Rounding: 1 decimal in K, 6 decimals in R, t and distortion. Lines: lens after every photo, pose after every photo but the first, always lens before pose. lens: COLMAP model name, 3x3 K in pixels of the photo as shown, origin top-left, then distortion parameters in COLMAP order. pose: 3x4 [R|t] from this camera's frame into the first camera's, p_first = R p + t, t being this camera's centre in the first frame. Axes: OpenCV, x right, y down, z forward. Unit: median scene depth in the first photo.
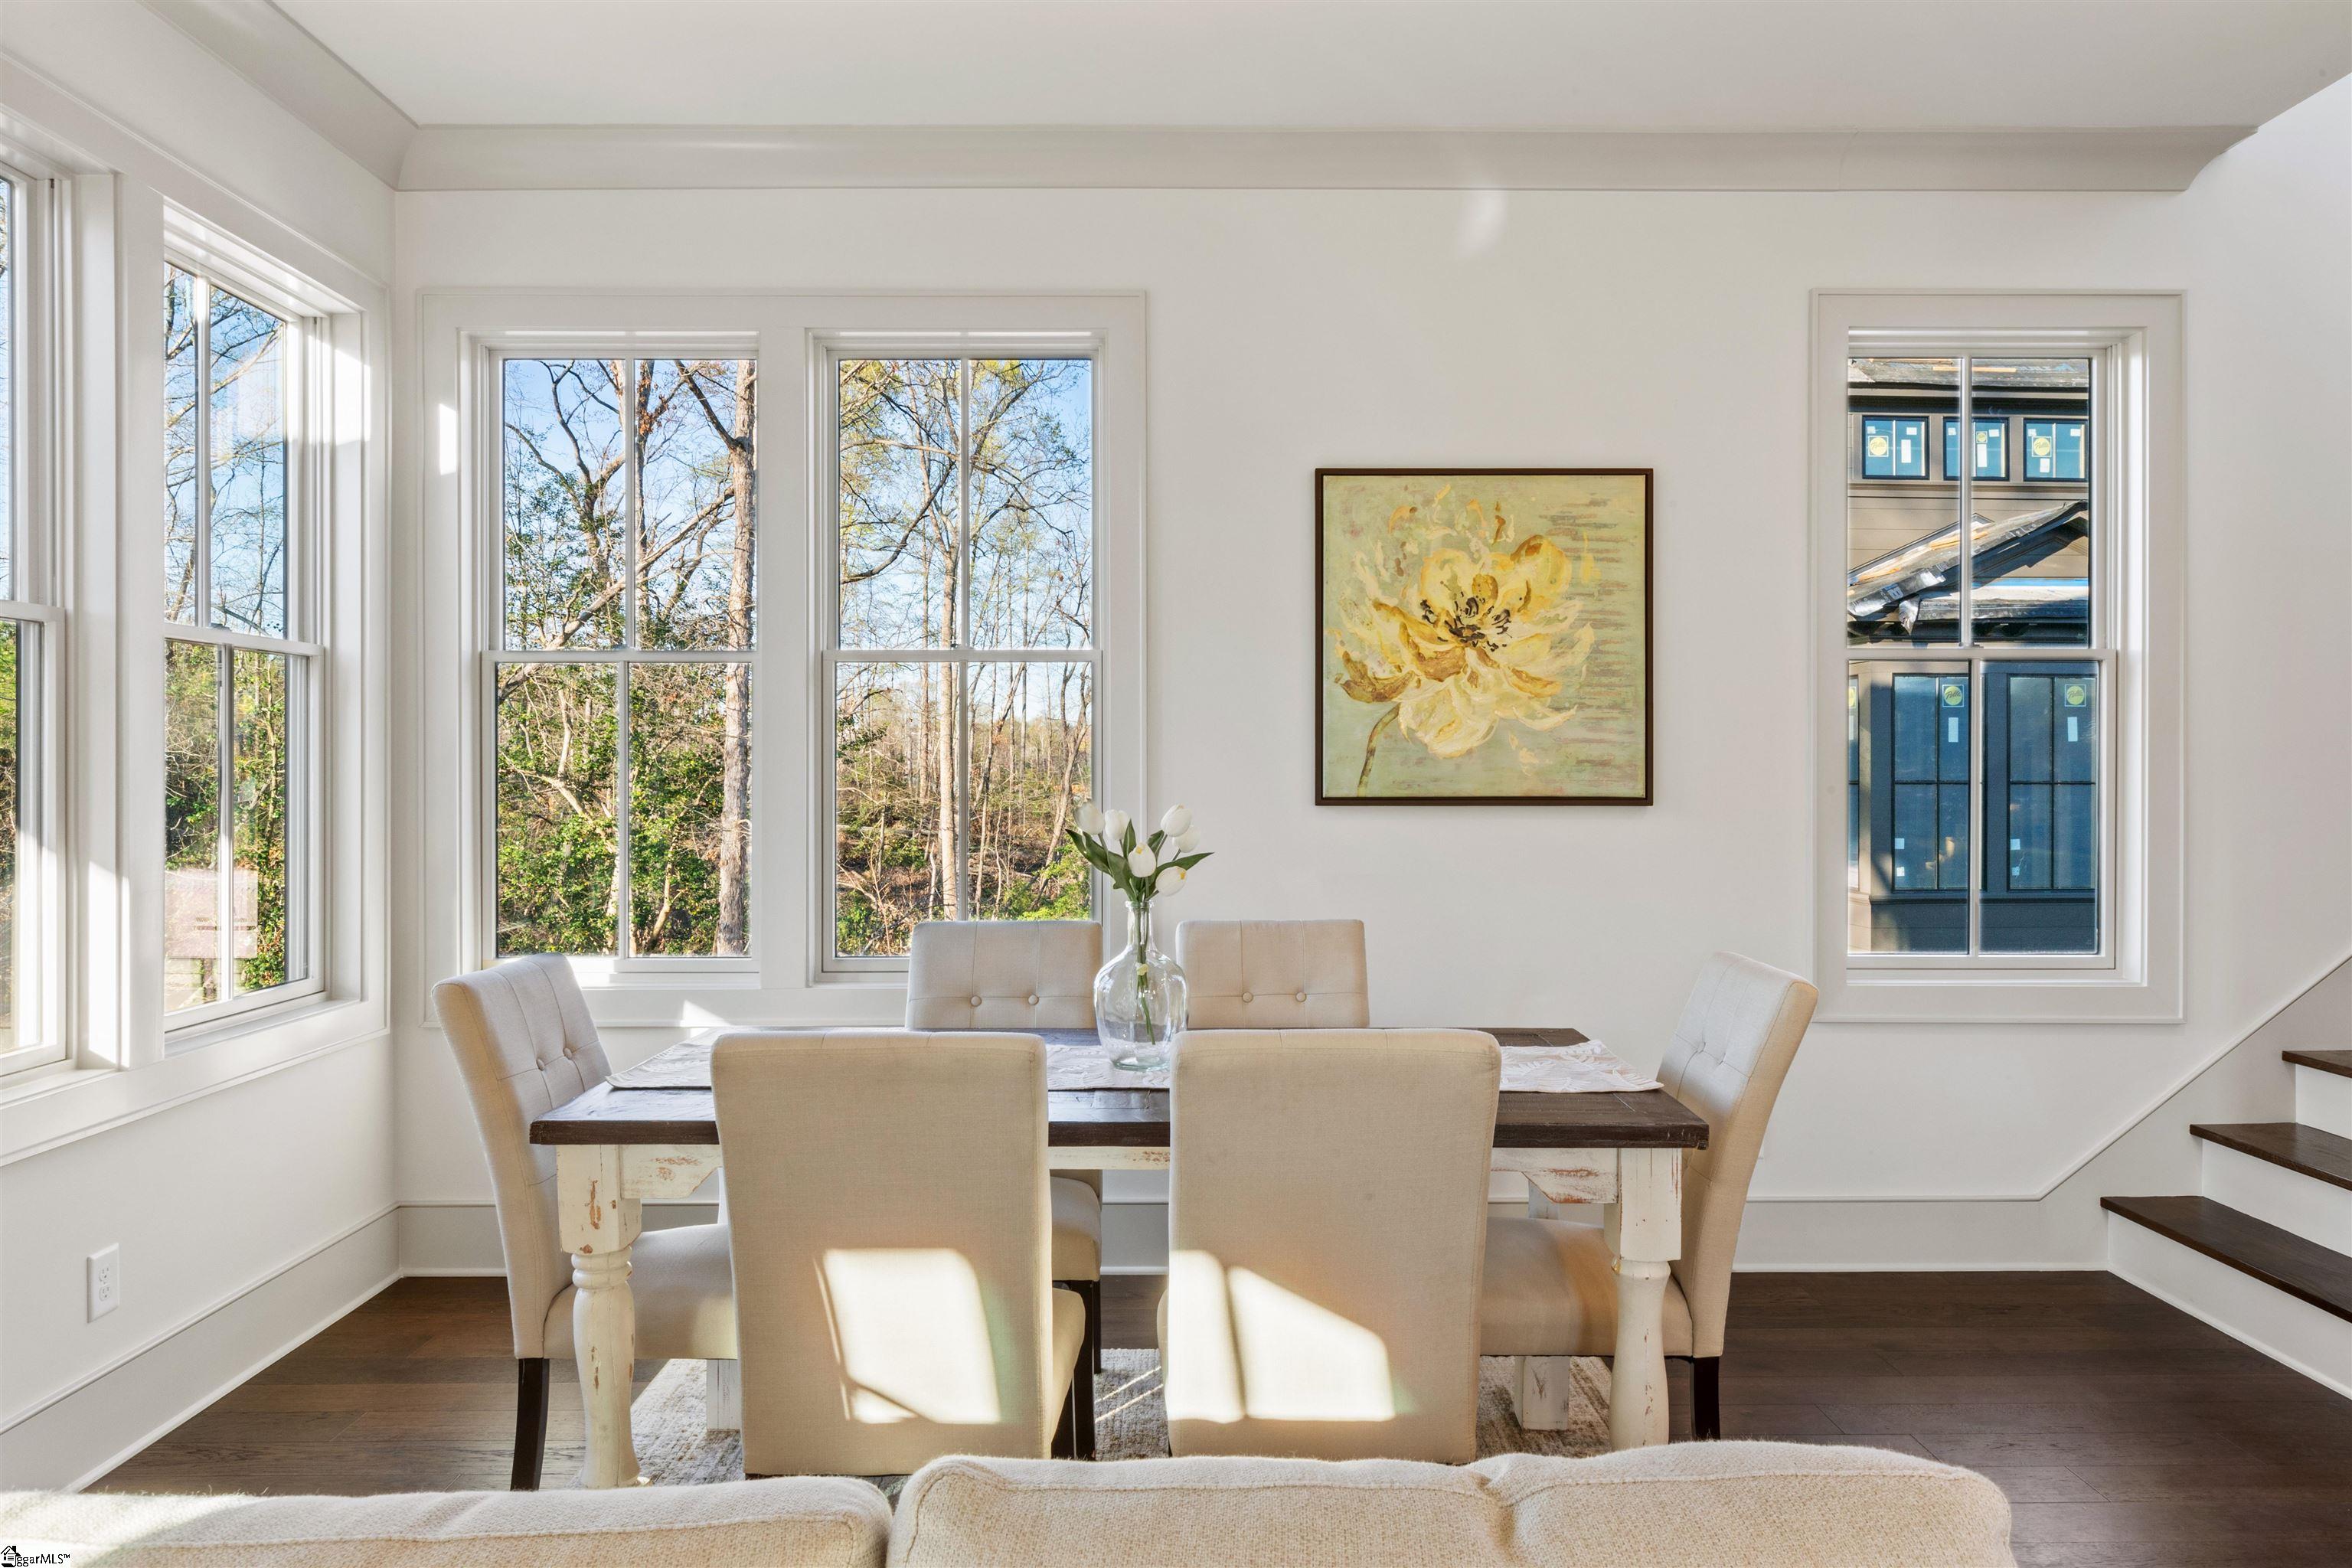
lens RADIAL K [[1573.0, 0, 1176.7], [0, 1573.0, 755.6], [0, 0, 1]] dist [0.002875, -0.000937]
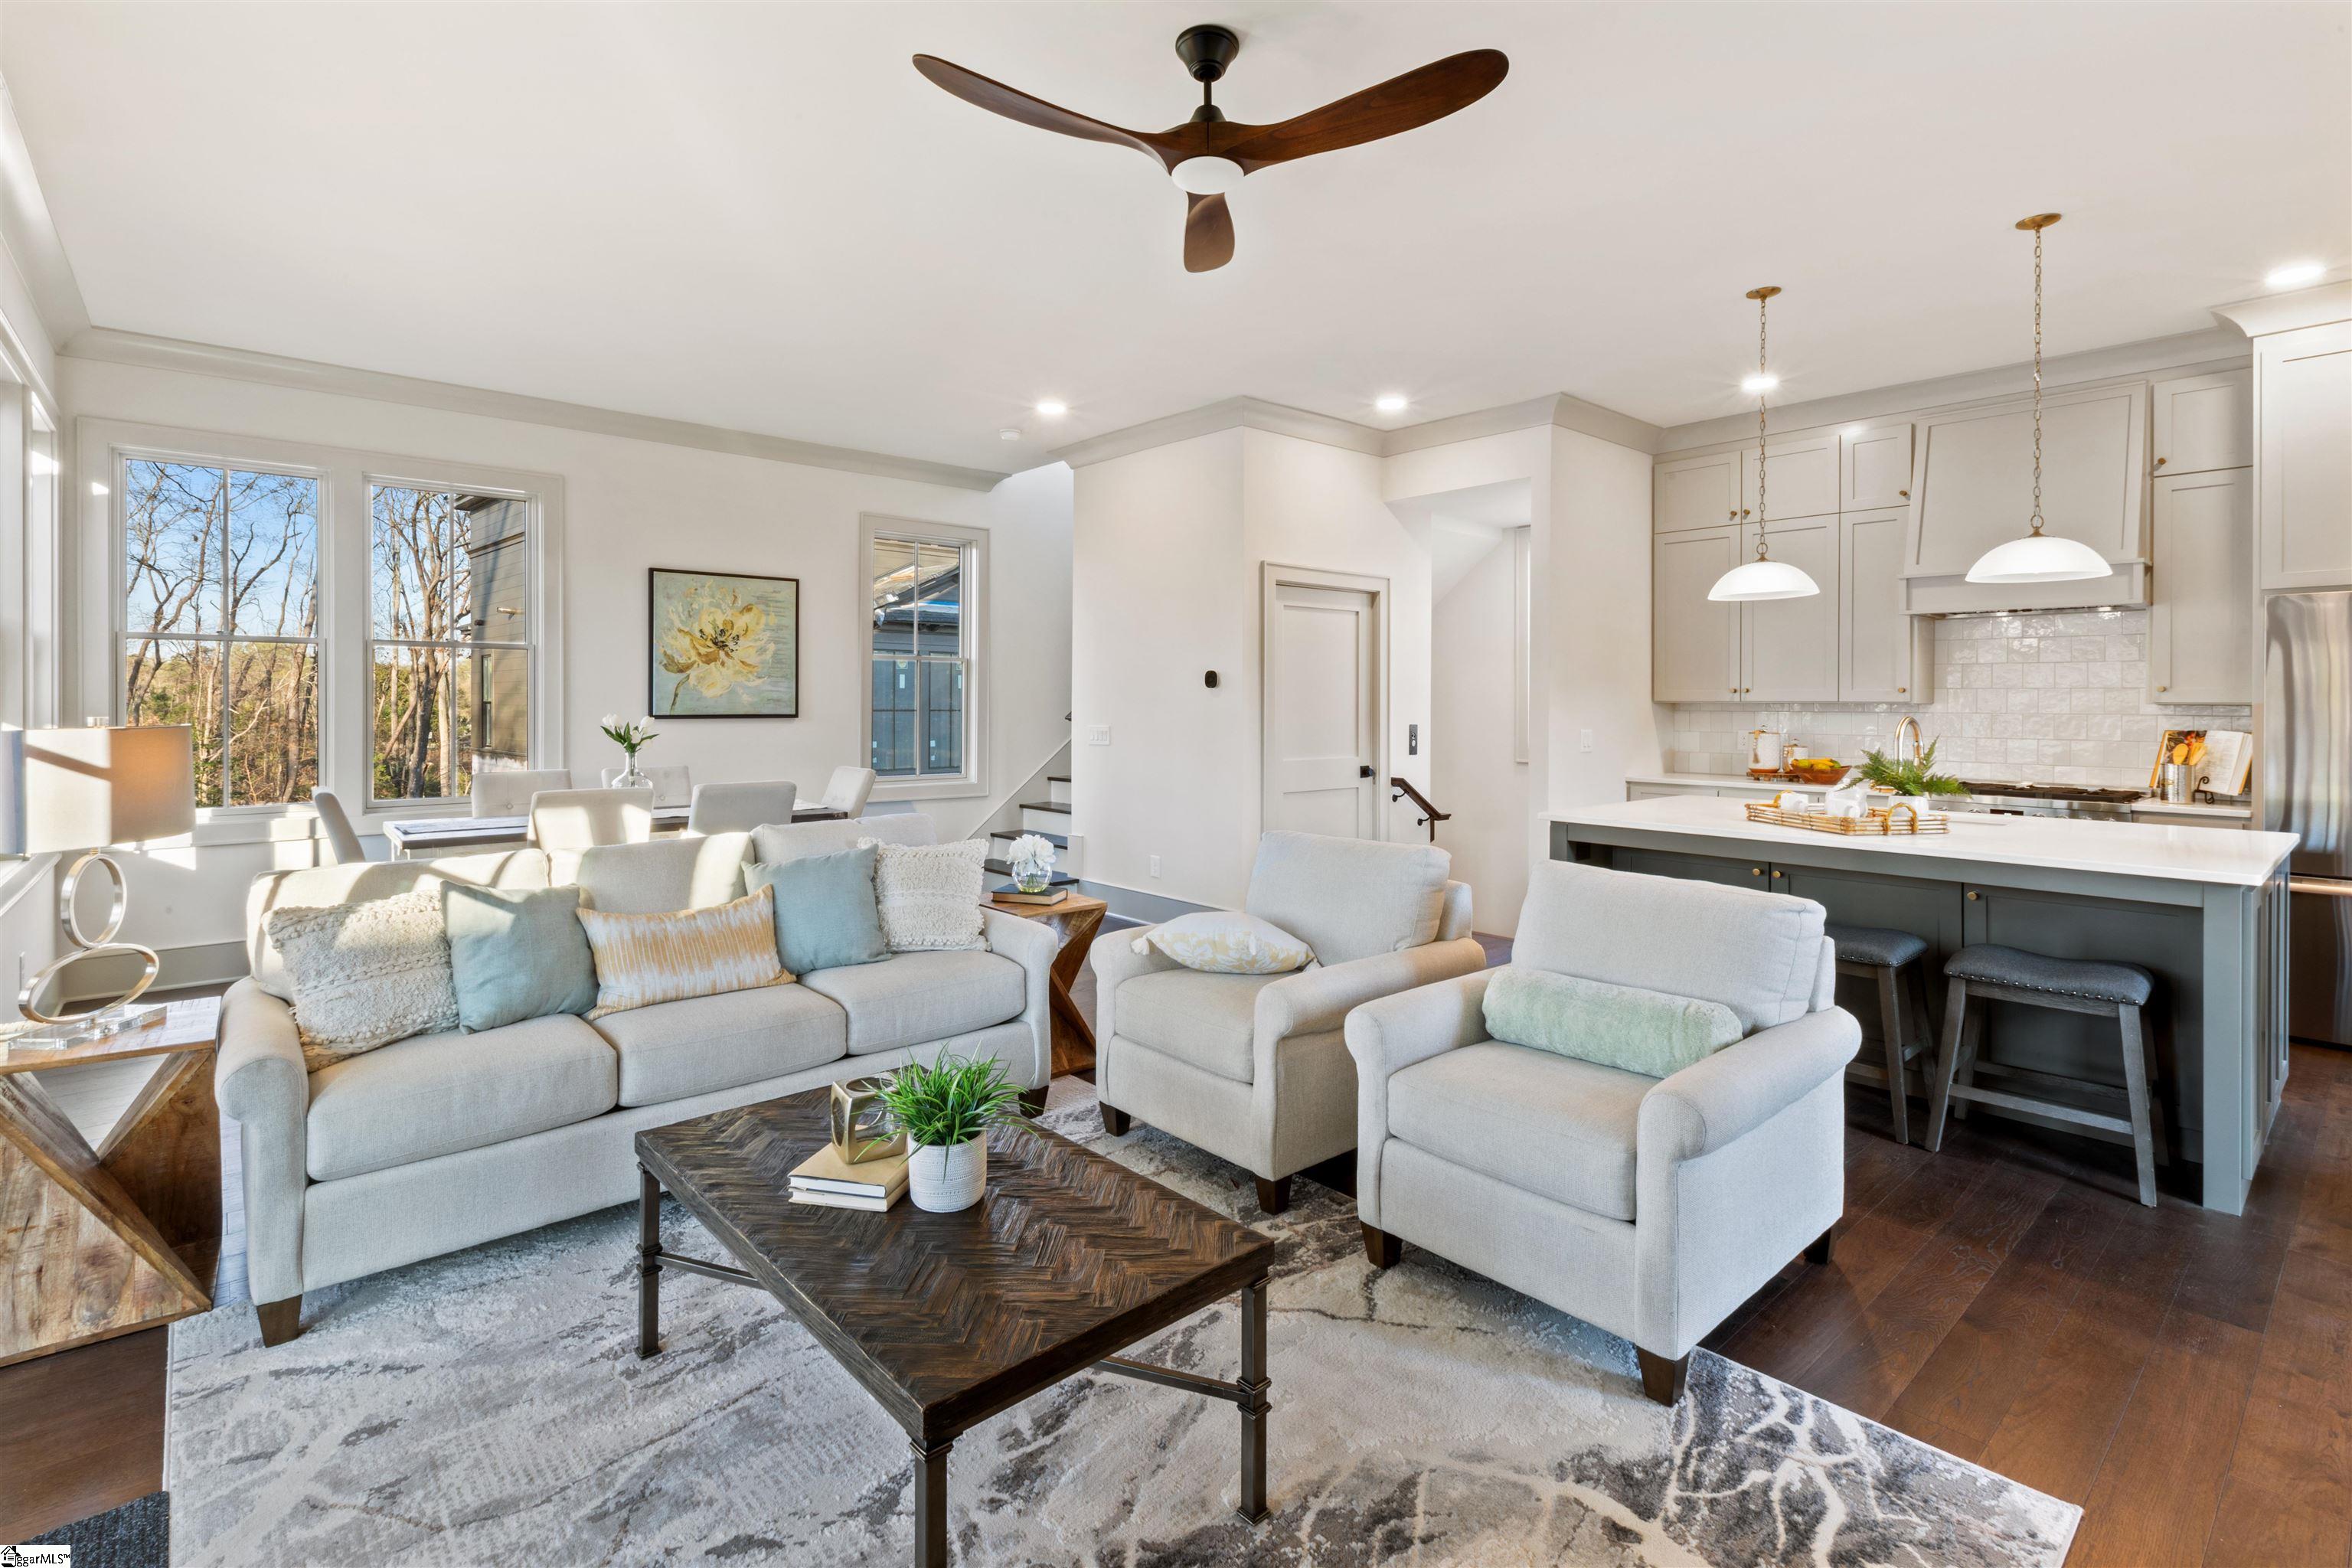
lens RADIAL K [[1098.6, 0, 1178.3], [0, 1098.6, 702.3], [0, 0, 1]] dist [0.000632, -0.000086]
pose [[0.758848, 0.000825, 0.651268, -0.358566], [-0.006269, 0.999962, 0.006038, -0.005962], [-0.651238, -0.008665, 0.758824, -0.672121]]
